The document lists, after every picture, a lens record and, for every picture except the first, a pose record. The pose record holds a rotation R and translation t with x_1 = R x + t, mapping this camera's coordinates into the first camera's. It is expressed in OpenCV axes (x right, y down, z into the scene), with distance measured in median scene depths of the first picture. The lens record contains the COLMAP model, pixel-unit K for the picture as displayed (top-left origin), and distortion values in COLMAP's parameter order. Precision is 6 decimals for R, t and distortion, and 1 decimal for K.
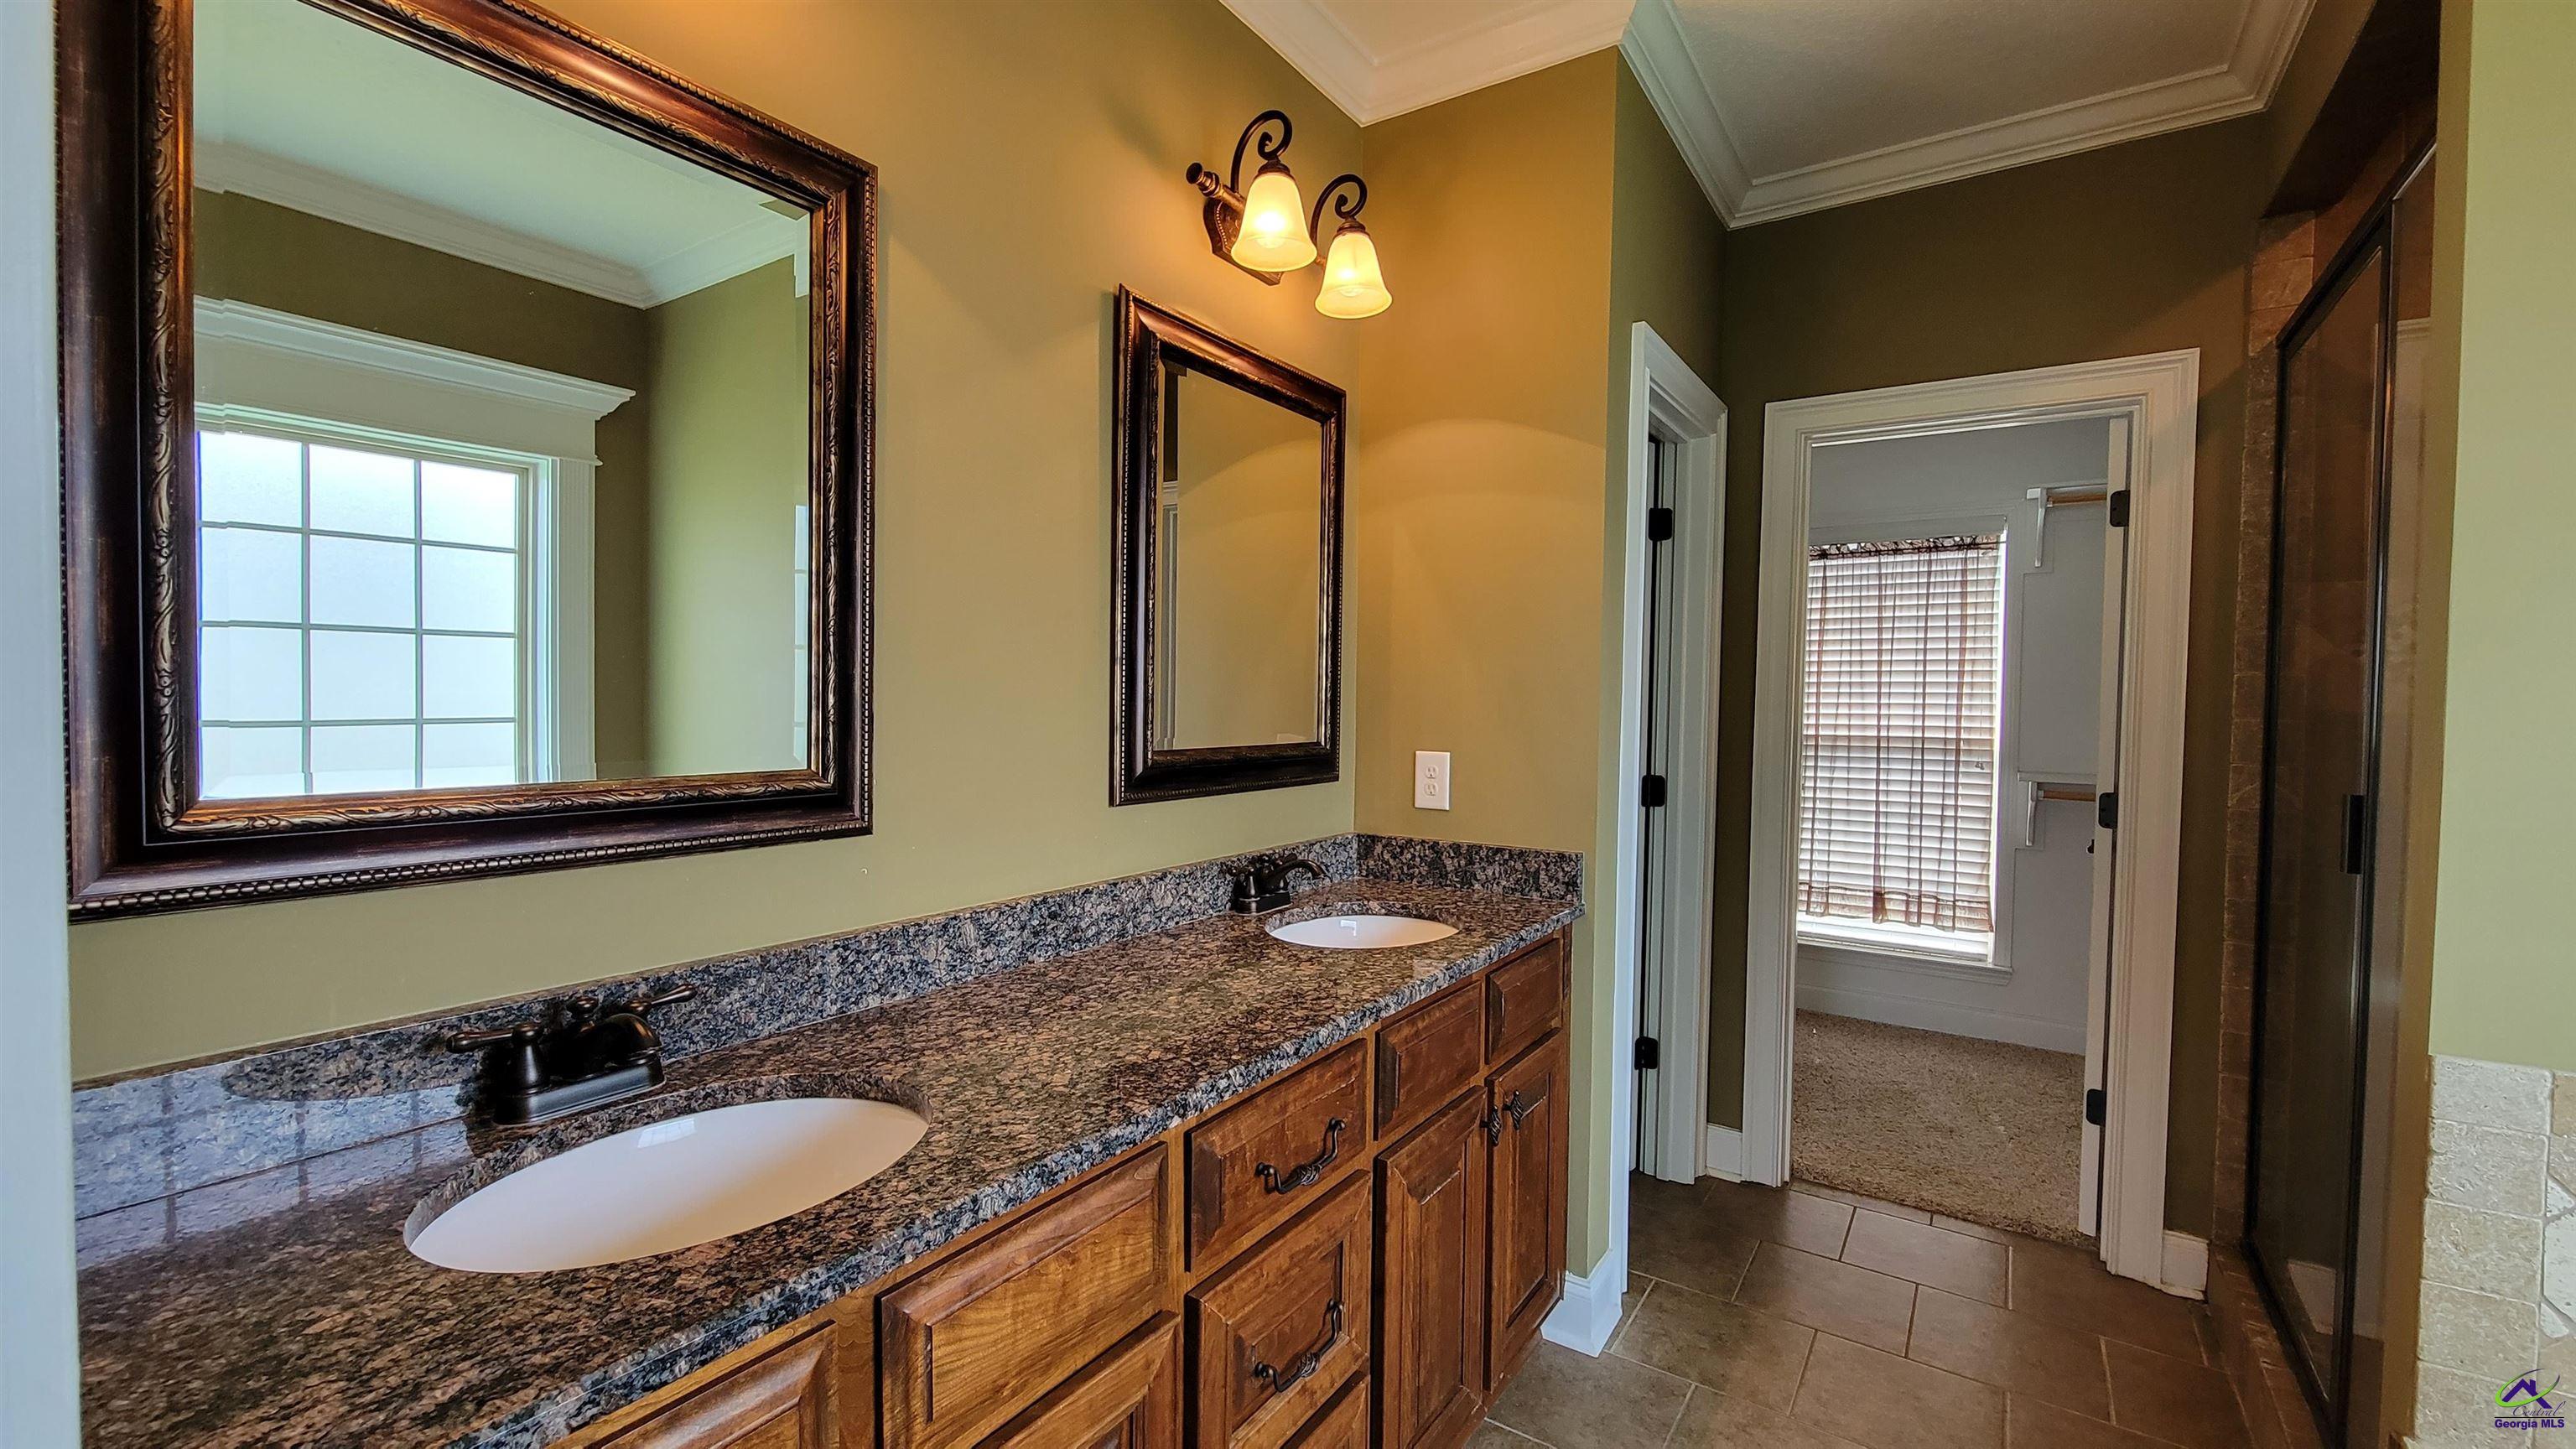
lens RADIAL K [[1054.6, 0, 1288.0], [0, 1054.6, 724.5], [0, 0, 1]] dist [0.006071, -0.000456]
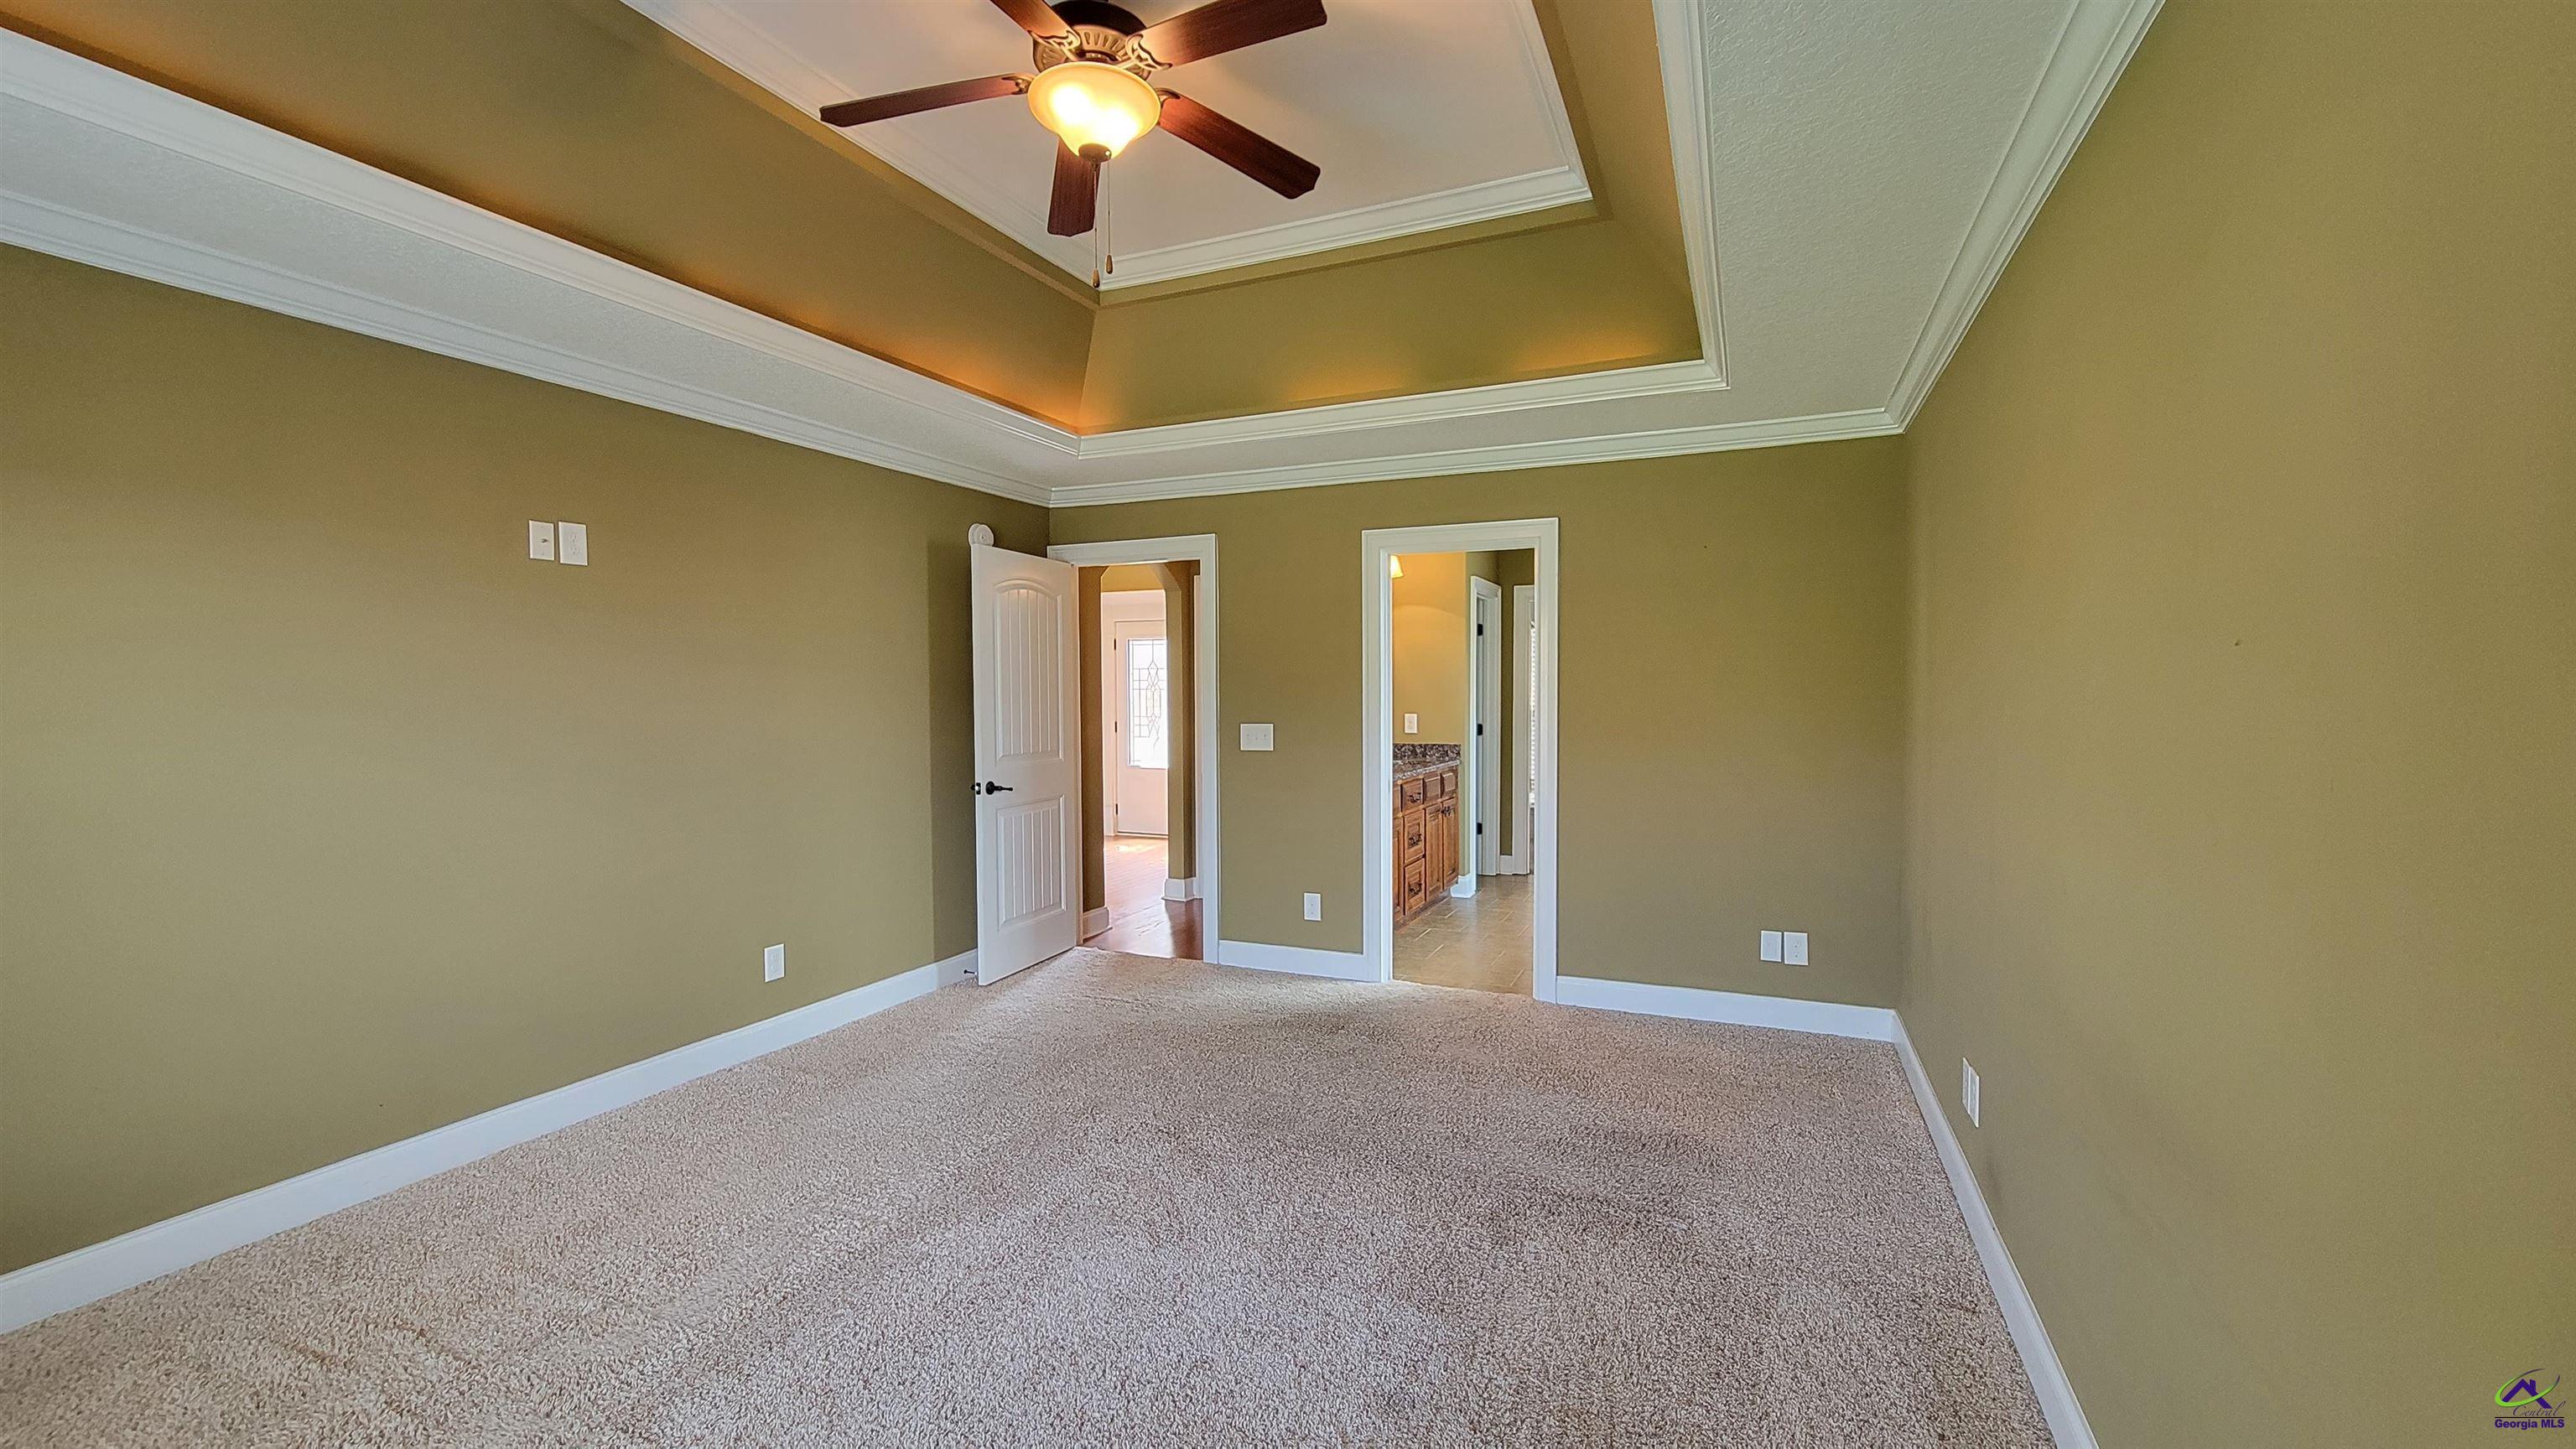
lens RADIAL K [[1054.6, 0, 1288.0], [0, 1054.6, 724.5], [0, 0, 1]] dist [0.006071, -0.000456]
pose [[0.983492, -0.014796, 0.180346, -0.640405], [0.015120, 0.999886, -0.000422, 0.043932], [-0.180319, 0.003142, 0.983603, -1.613472]]
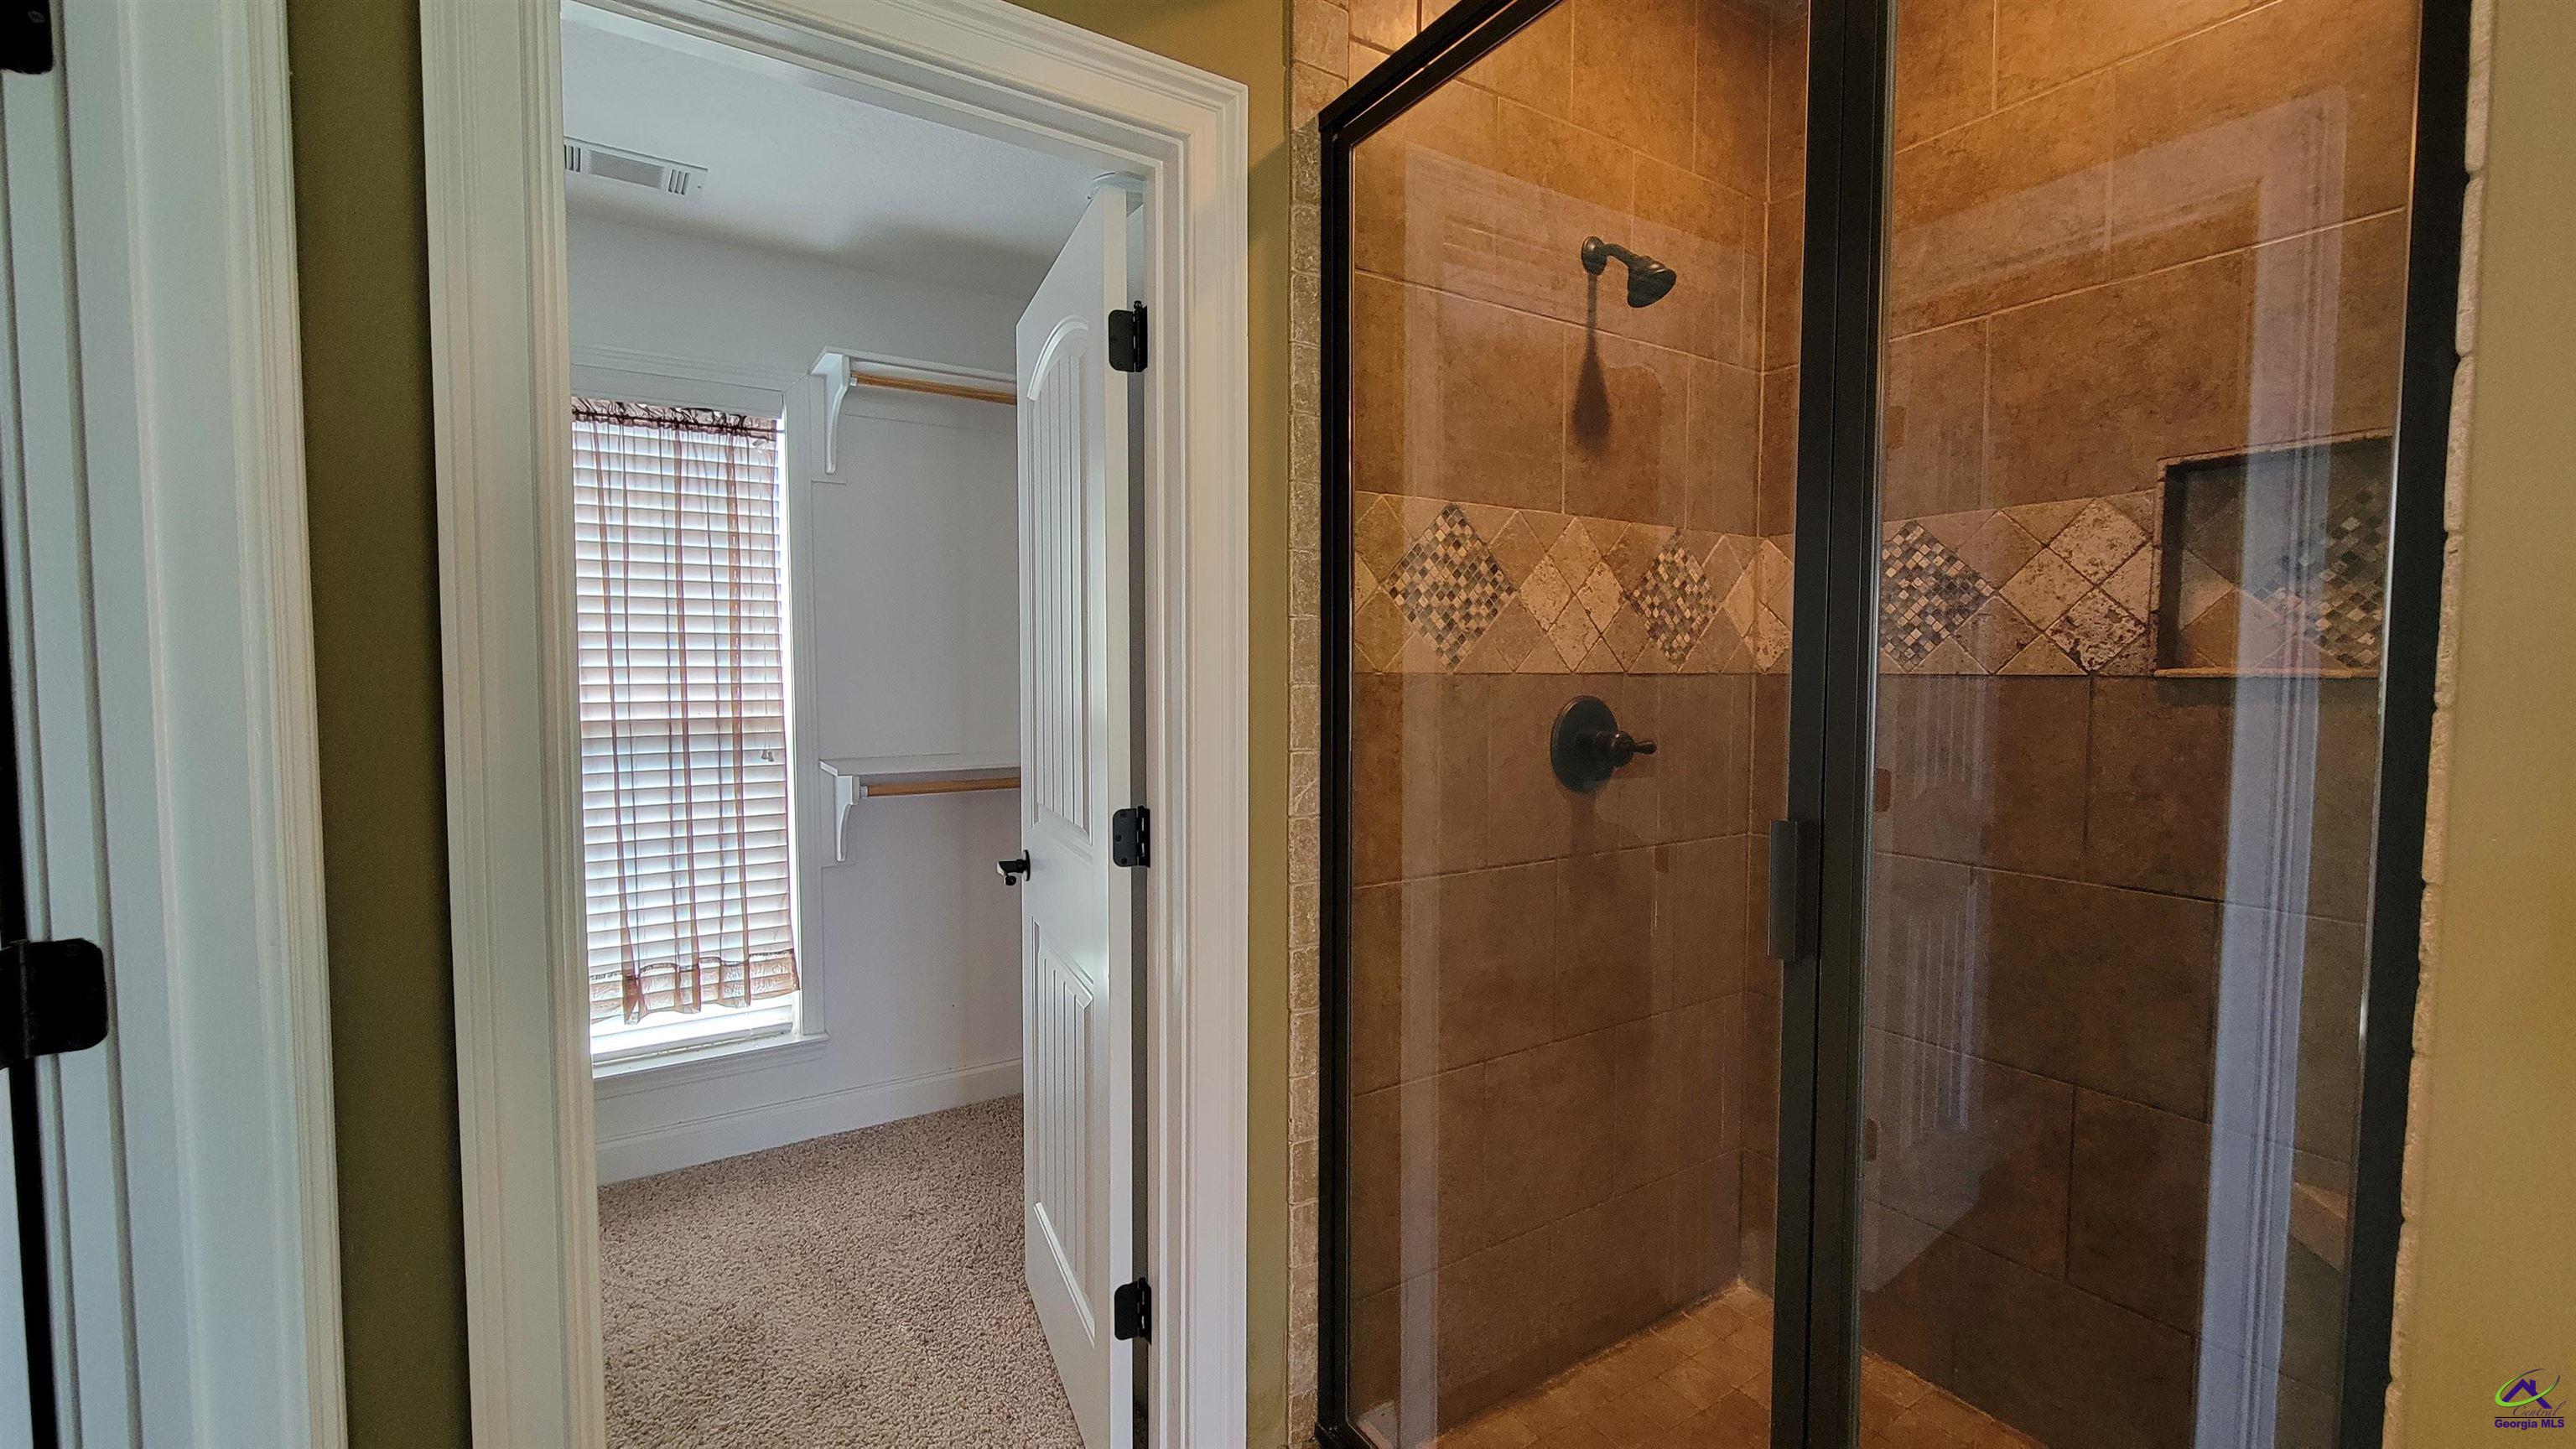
lens RADIAL K [[1054.6, 0, 1288.0], [0, 1054.6, 724.5], [0, 0, 1]] dist [0.006071, -0.000456]
pose [[0.393589, -0.065502, 0.916950, 0.157496], [0.031346, 0.997835, 0.057825, -0.010471], [-0.918752, 0.005983, 0.394790, 0.416464]]
